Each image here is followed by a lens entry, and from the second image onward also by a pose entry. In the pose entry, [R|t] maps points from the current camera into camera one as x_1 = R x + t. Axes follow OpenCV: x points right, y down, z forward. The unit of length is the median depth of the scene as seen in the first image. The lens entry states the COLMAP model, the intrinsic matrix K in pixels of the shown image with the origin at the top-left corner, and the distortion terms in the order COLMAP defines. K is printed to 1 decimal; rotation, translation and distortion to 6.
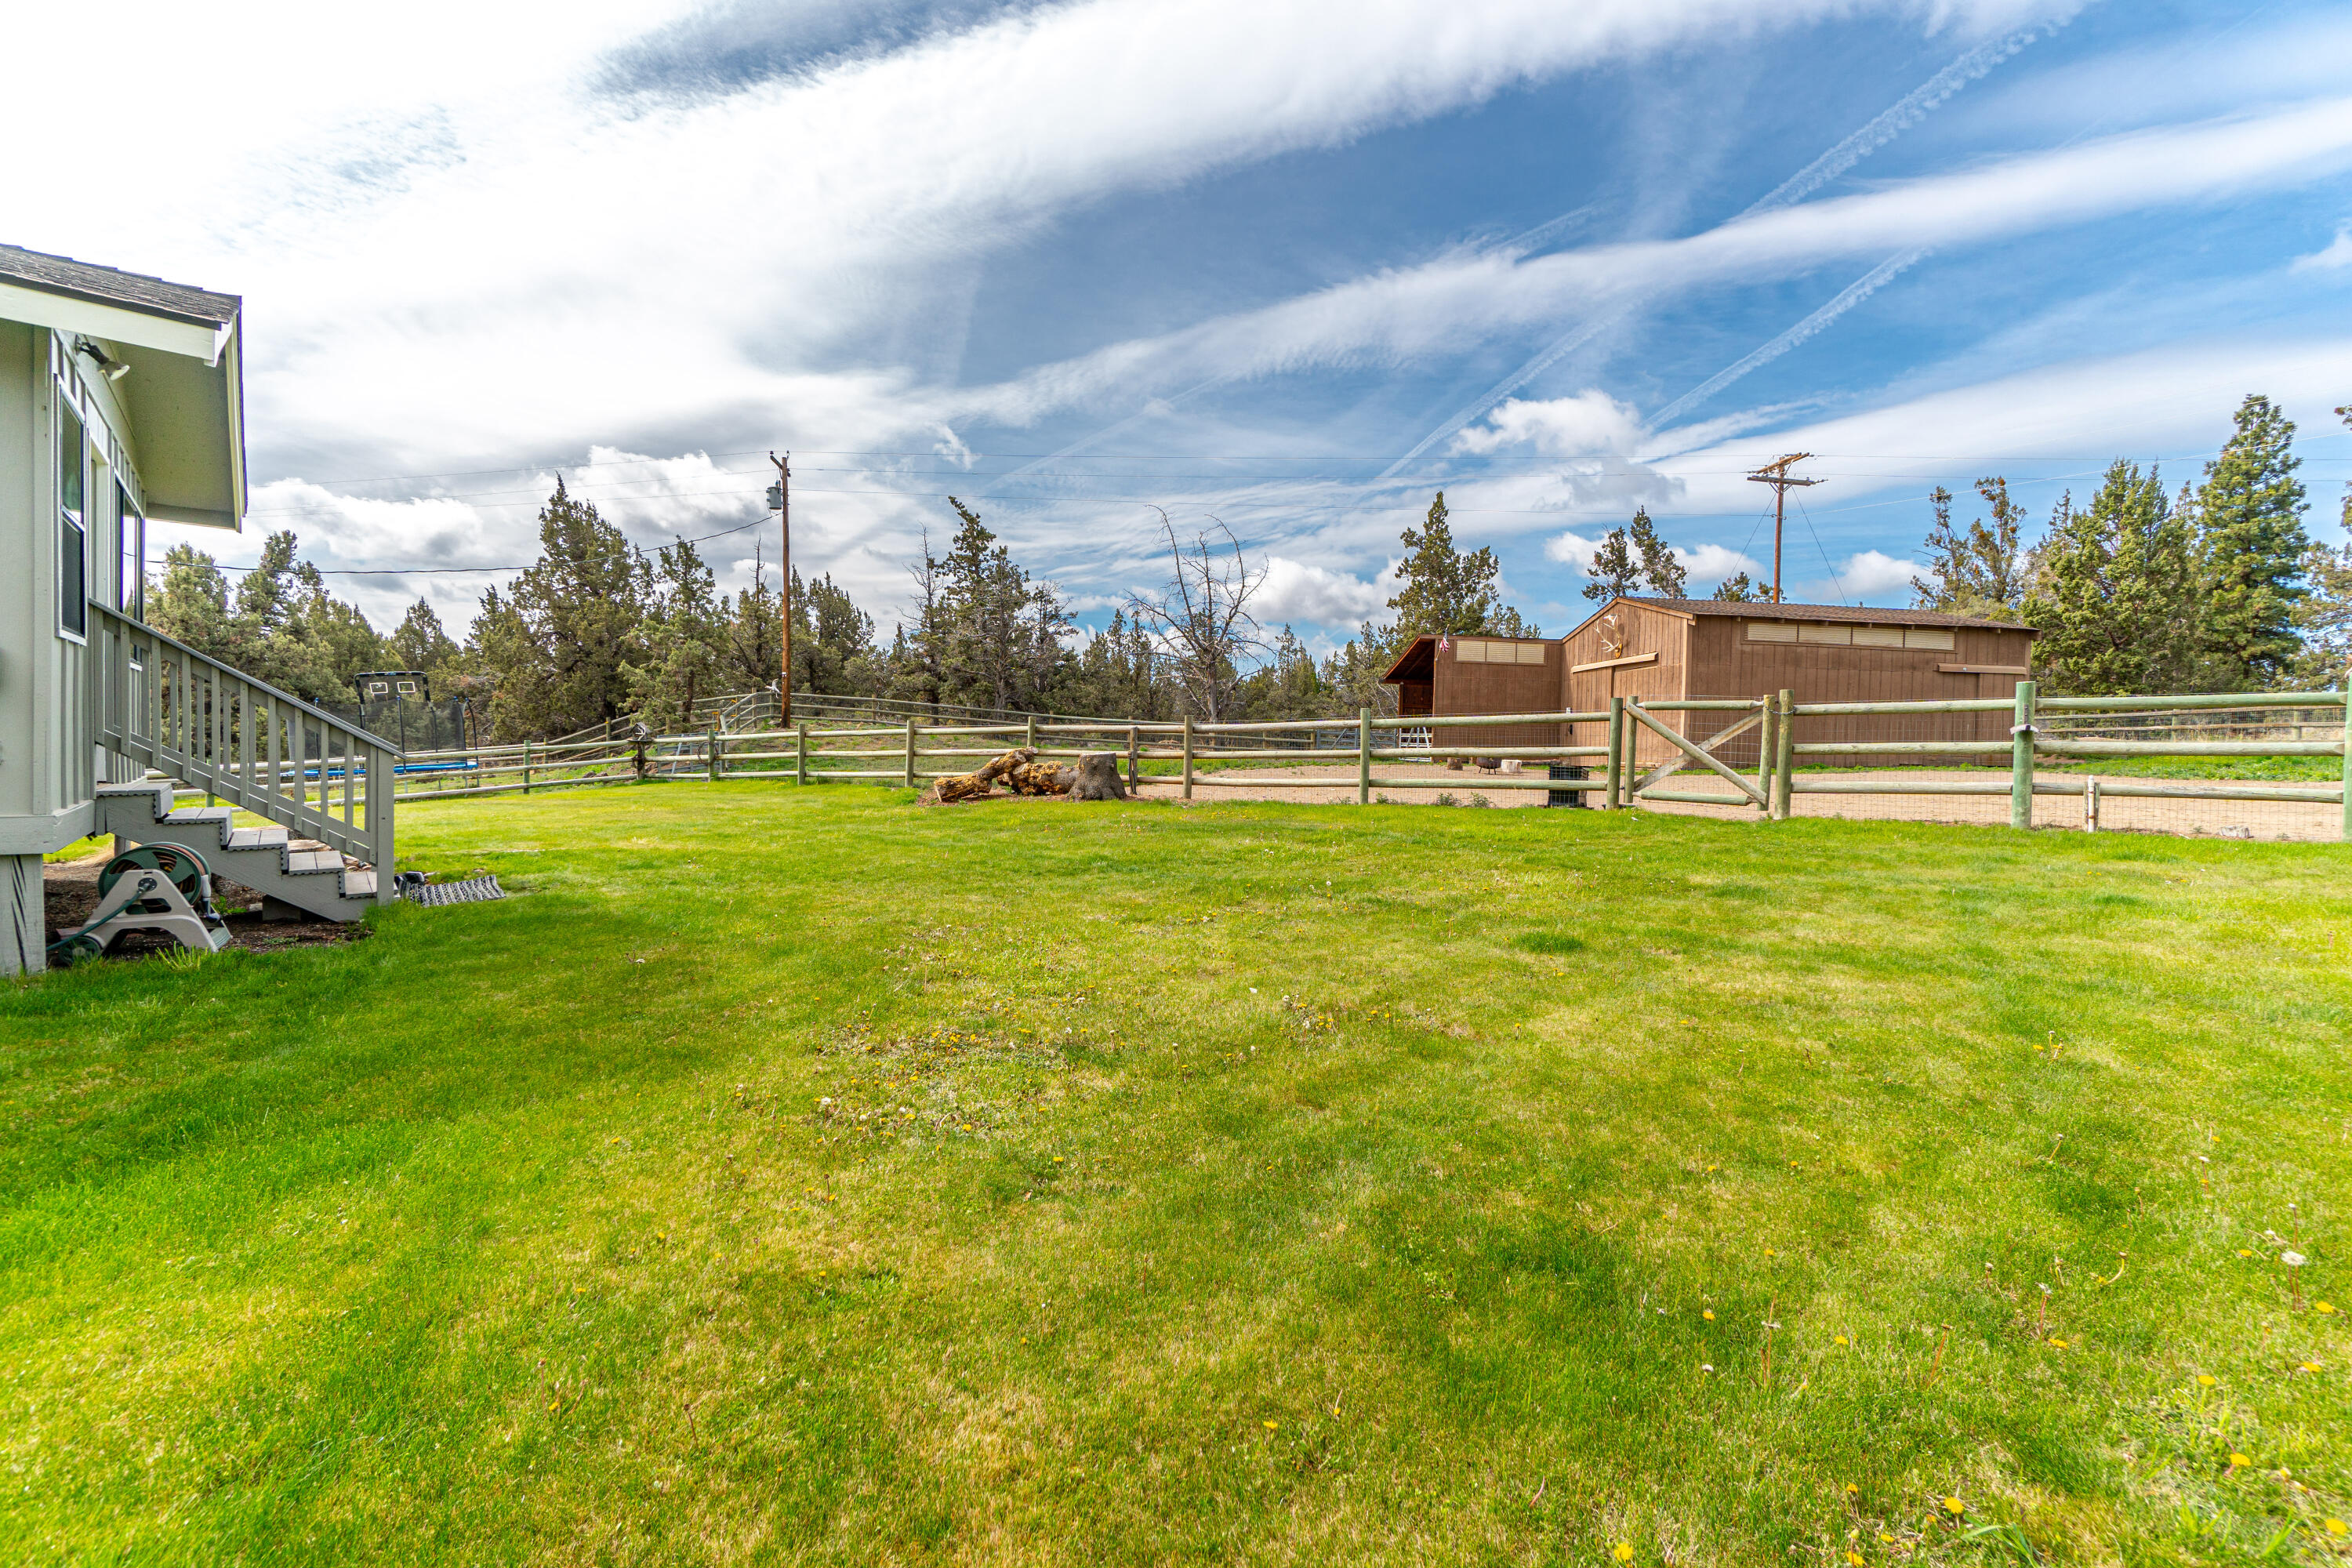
lens RADIAL K [[1032.0, 0, 1184.3], [0, 1032.0, 771.2], [0, 0, 1]] dist [-0.007762, 0.001928]
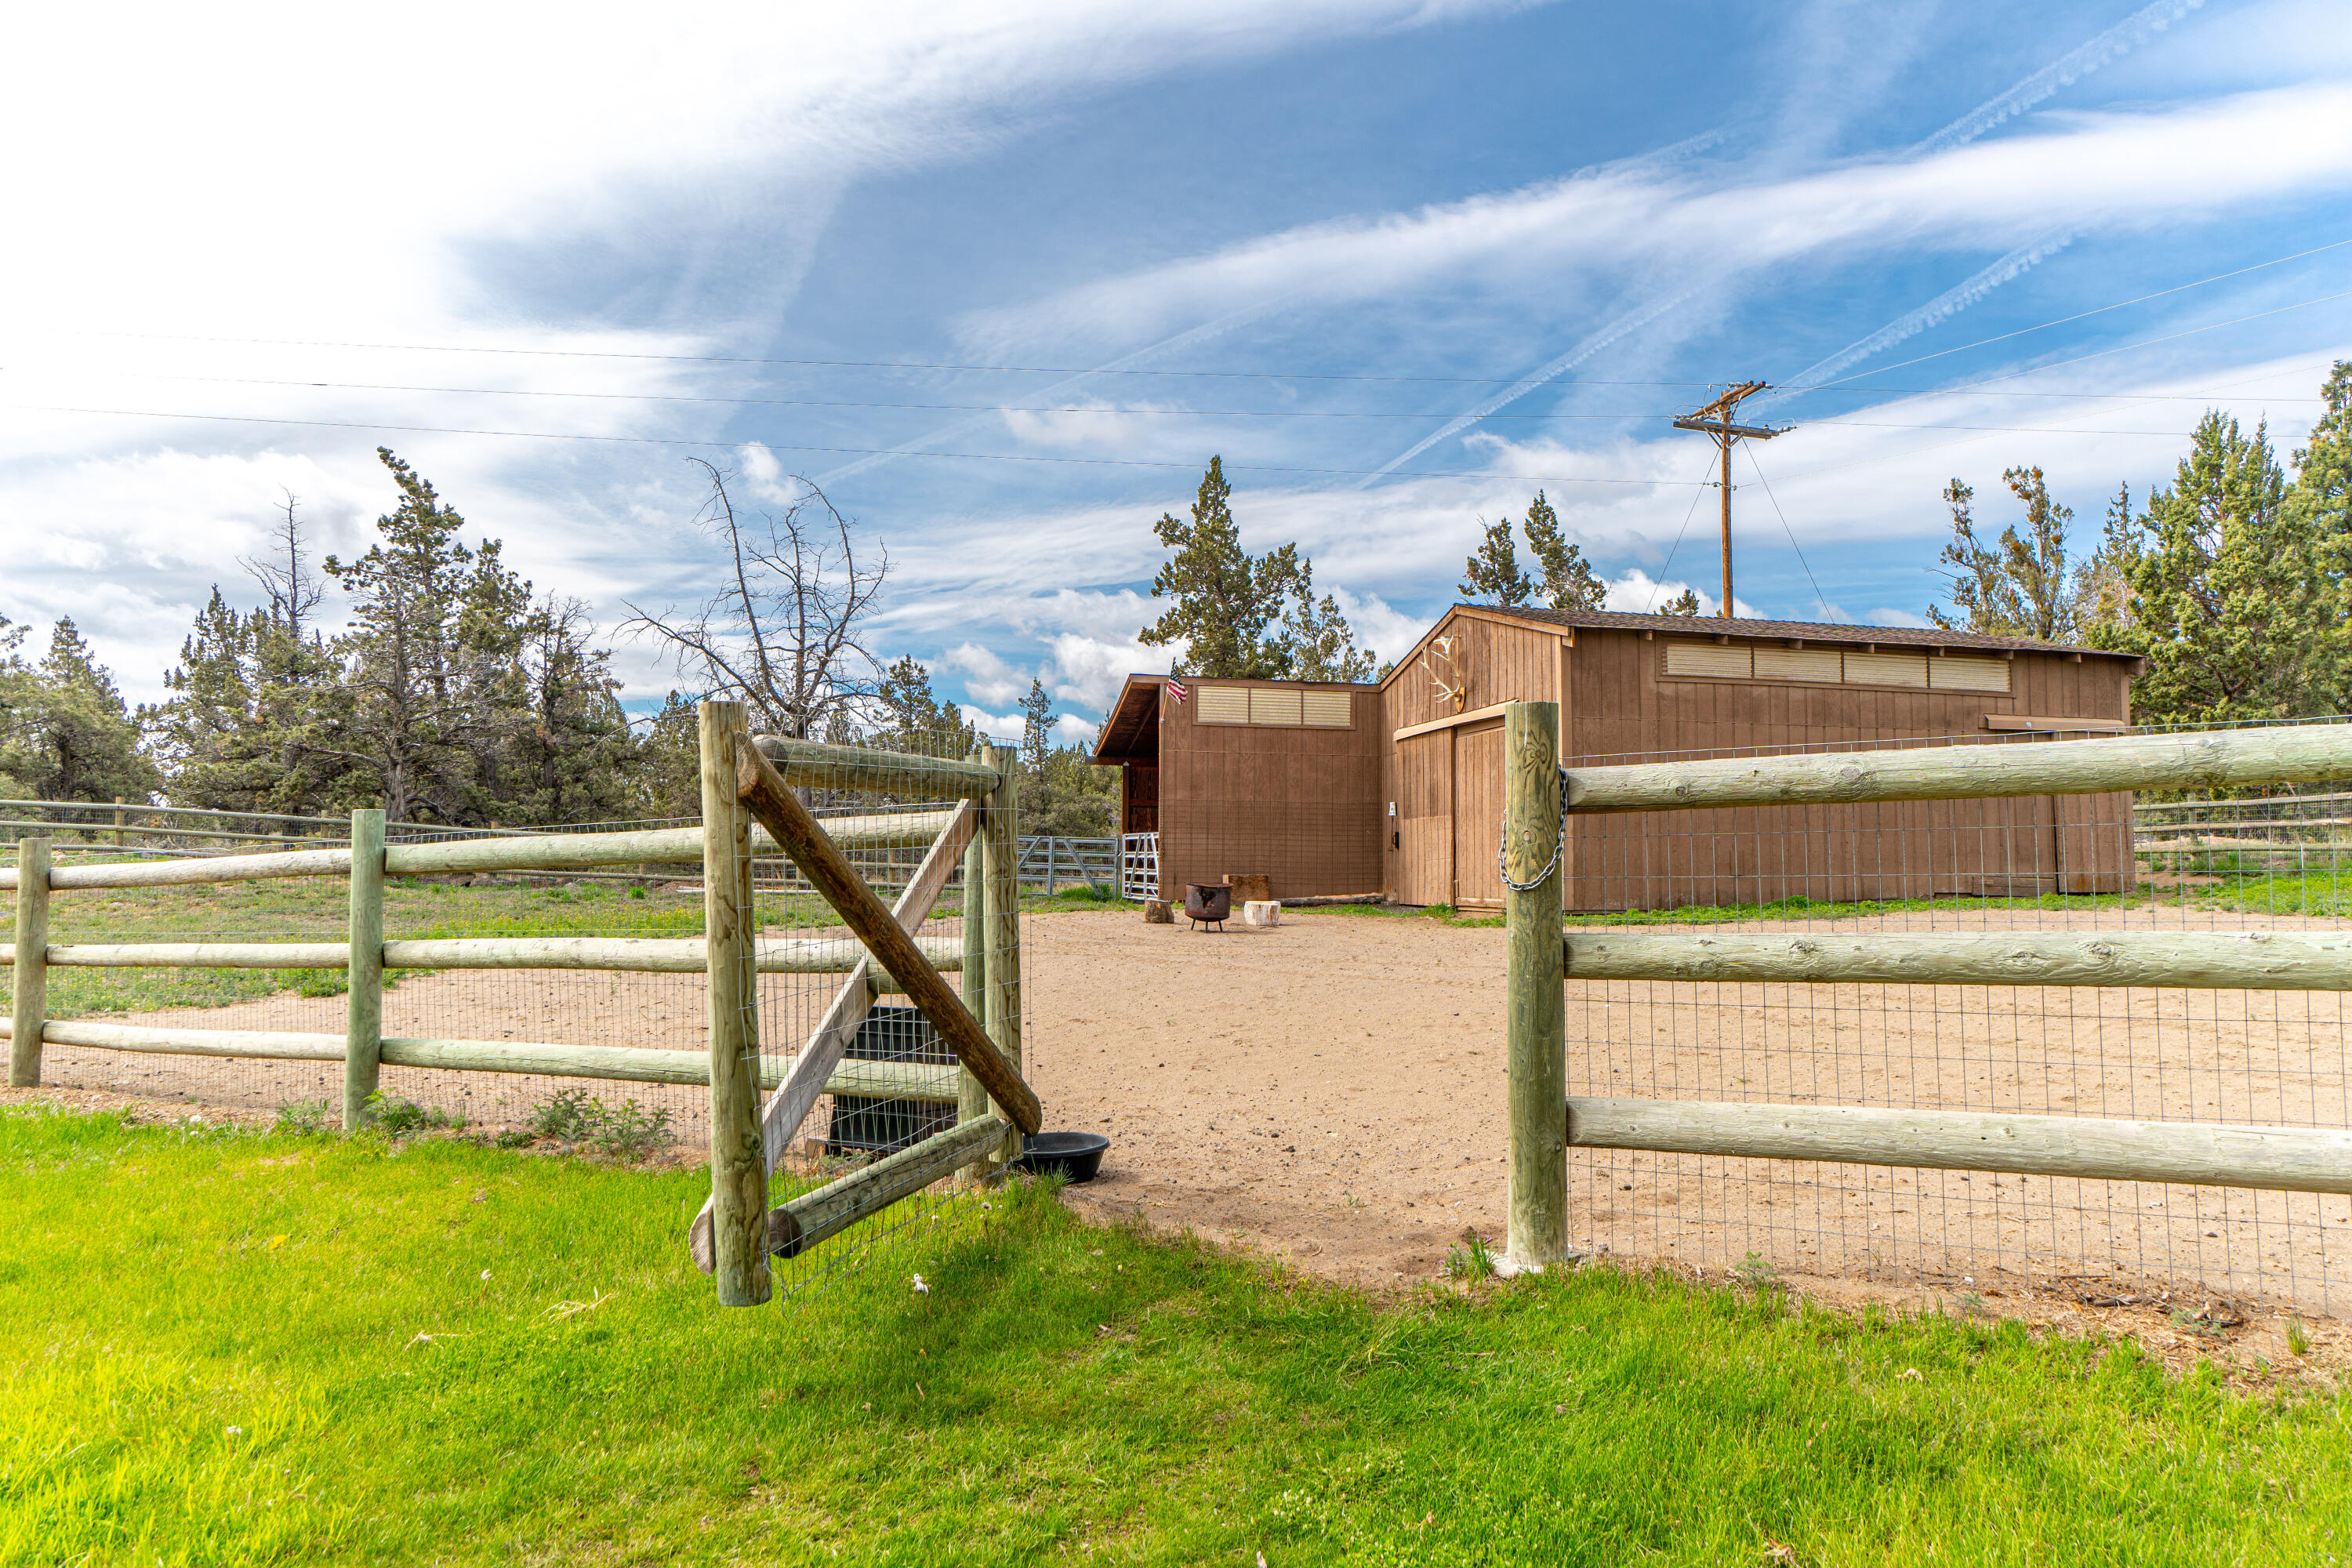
lens RADIAL K [[1445.0, 0, 1217.2], [0, 1445.0, 790.8], [0, 0, 1]] dist [0.010927, -0.002006]
pose [[0.987794, -0.013918, 0.155141, 0.108918], [0.025510, 0.997007, -0.072979, -0.008573], [-0.153661, 0.076046, 0.985193, 0.161539]]
